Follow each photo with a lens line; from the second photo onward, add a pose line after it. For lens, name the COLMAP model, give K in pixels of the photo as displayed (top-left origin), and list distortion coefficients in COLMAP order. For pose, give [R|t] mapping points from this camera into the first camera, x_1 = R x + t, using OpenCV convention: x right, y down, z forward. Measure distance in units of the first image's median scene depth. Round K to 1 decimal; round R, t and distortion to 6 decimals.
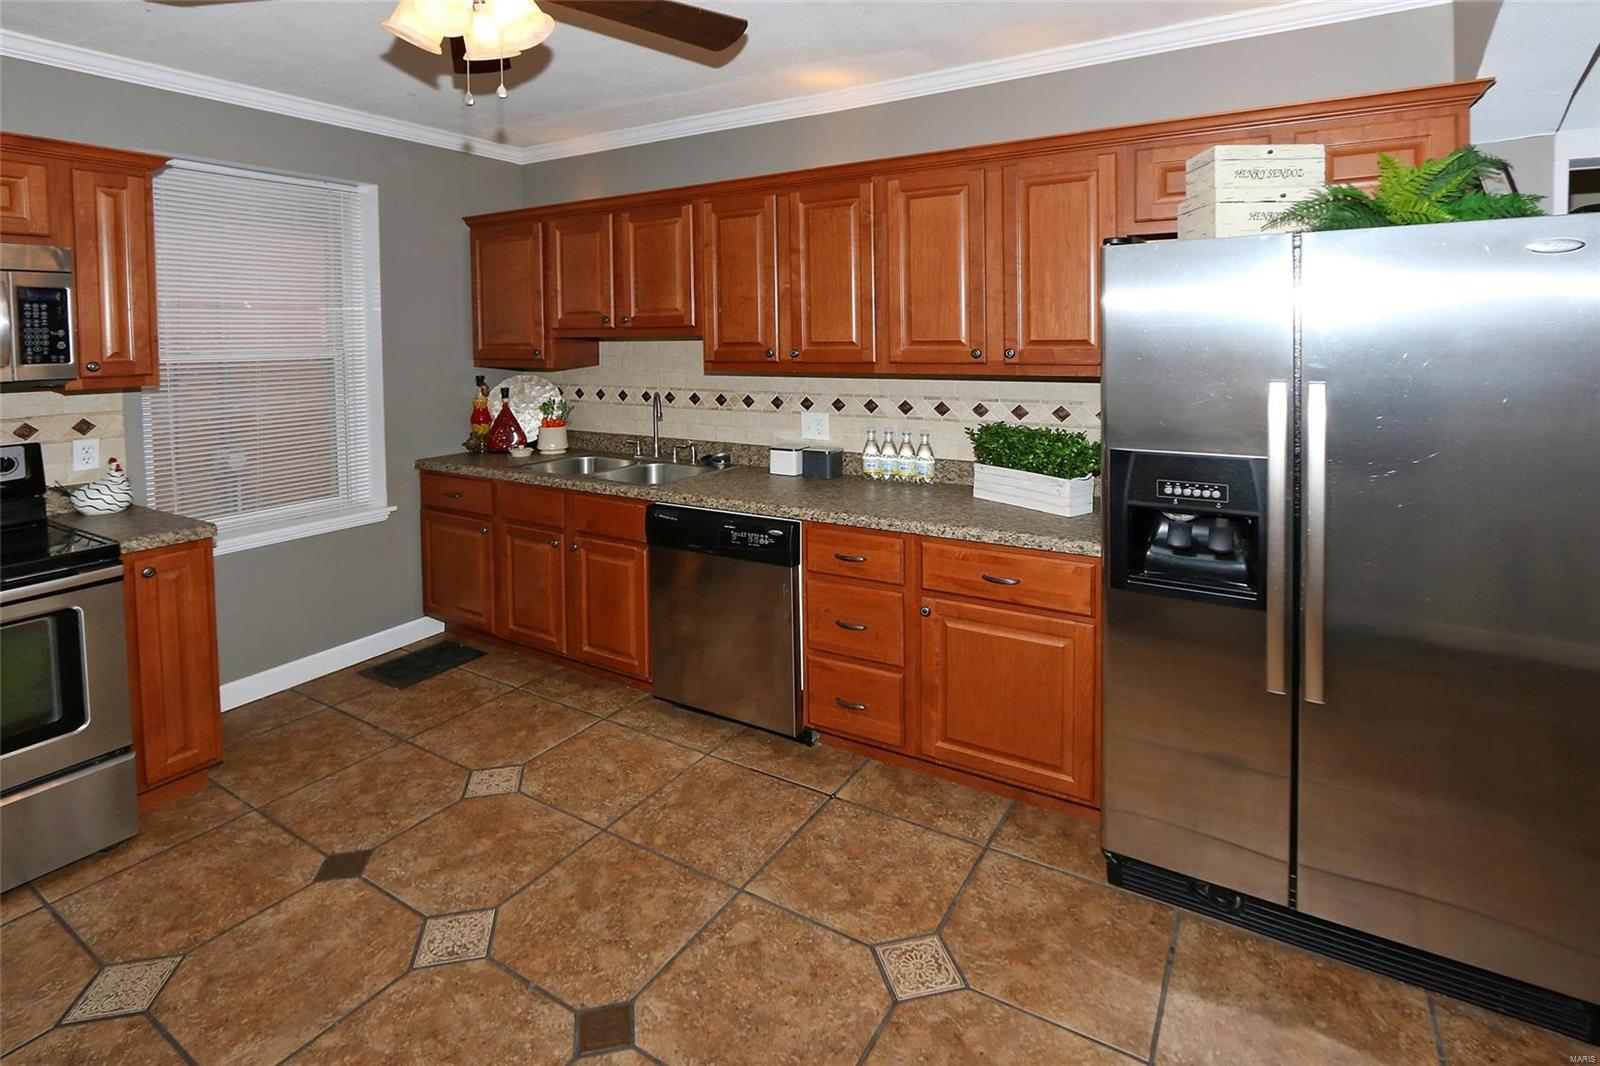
lens RADIAL K [[739.7, 0, 834.0], [0, 739.7, 363.3], [0, 0, 1]] dist [-0.015666, 0.001294]
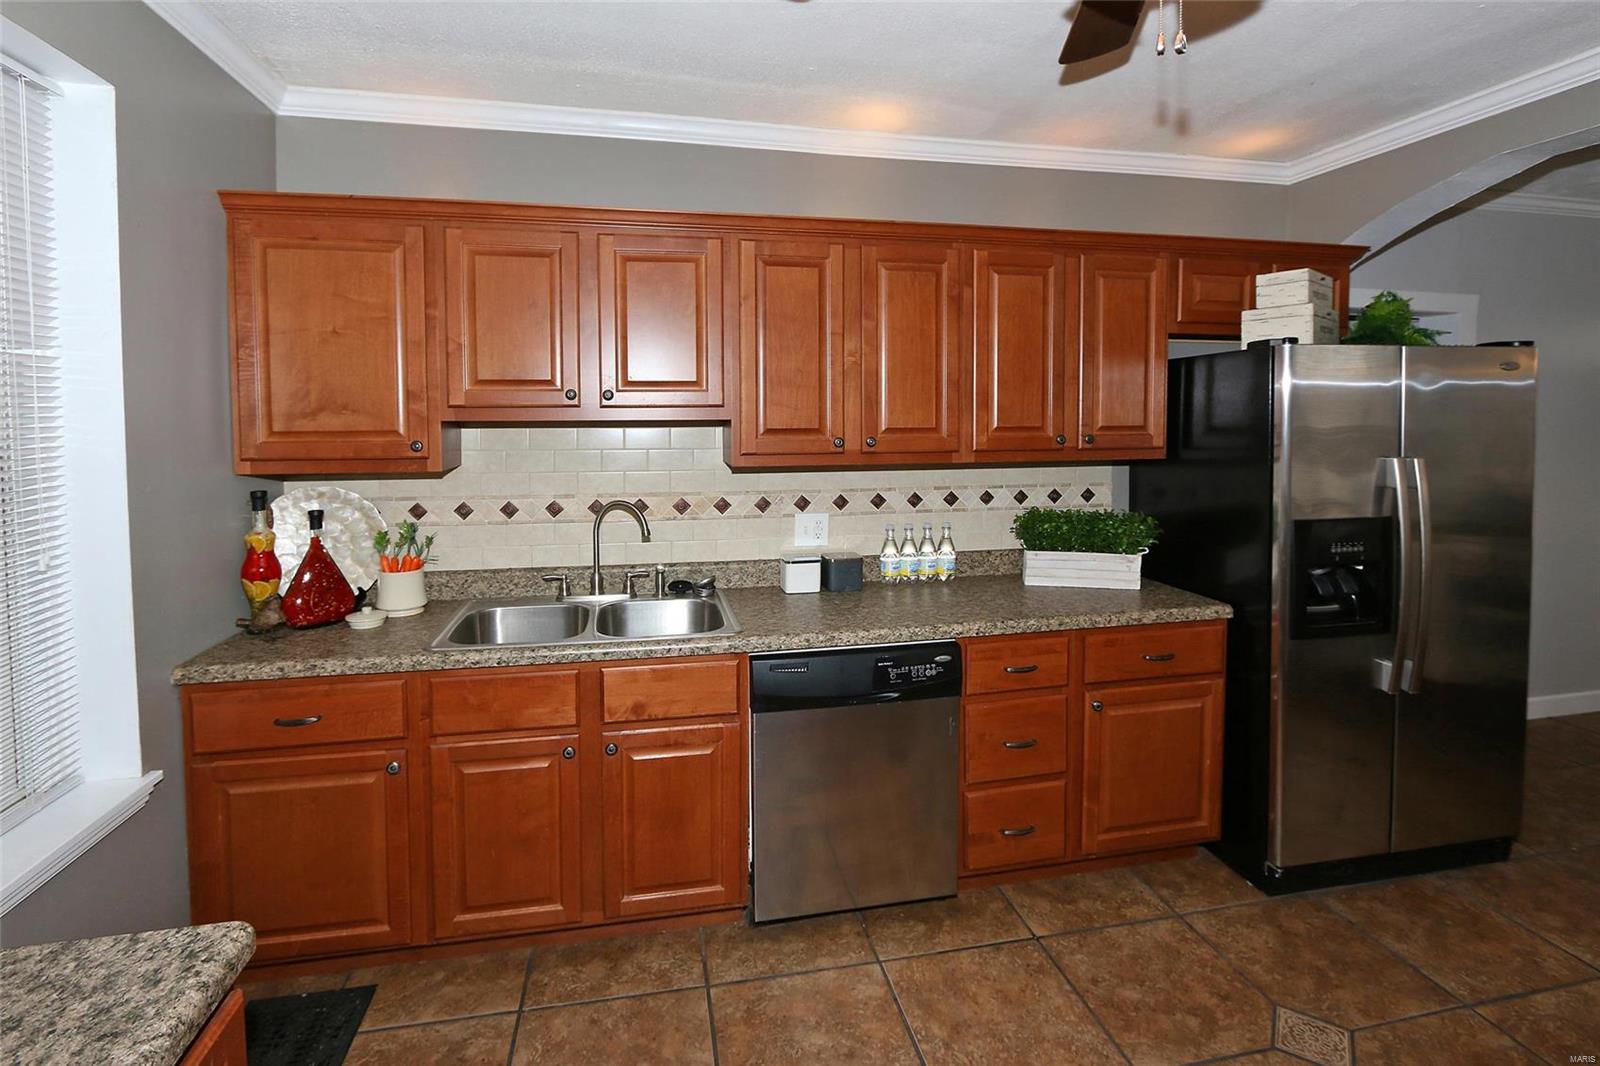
lens RADIAL K [[762.2, 0, 719.3], [0, 762.2, 459.9], [0, 0, 1]] dist [-0.018468, -0.000455]
pose [[0.770538, -0.025416, 0.636887, -0.809507], [0.020572, 0.999676, 0.015005, -0.010689], [-0.637062, 0.001540, 0.770811, 0.505875]]
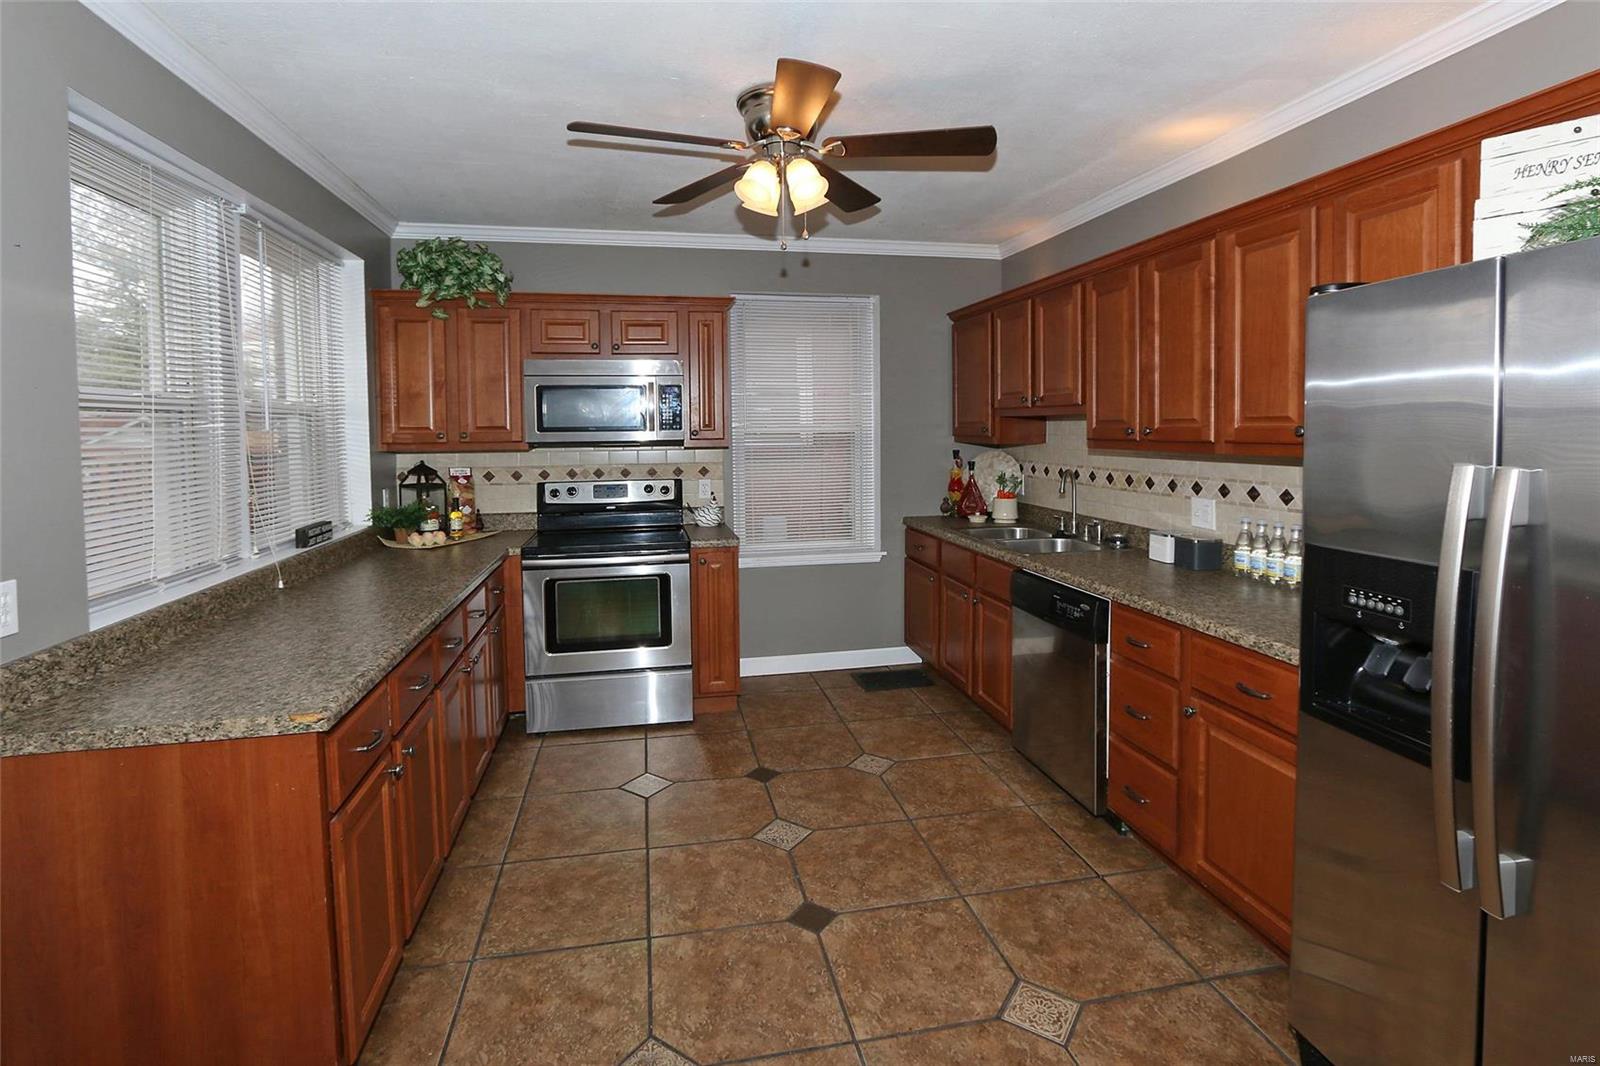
lens RADIAL K [[842.5, 0, 874.8], [0, 842.5, 466.9], [0, 0, 1]] dist [-0.004594, -0.000076]
pose [[0.687539, 0.040402, -0.725023, 0.551186], [-0.029196, 0.999182, 0.027994, 0.014072], [0.725560, 0.001921, 0.688156, -0.000193]]
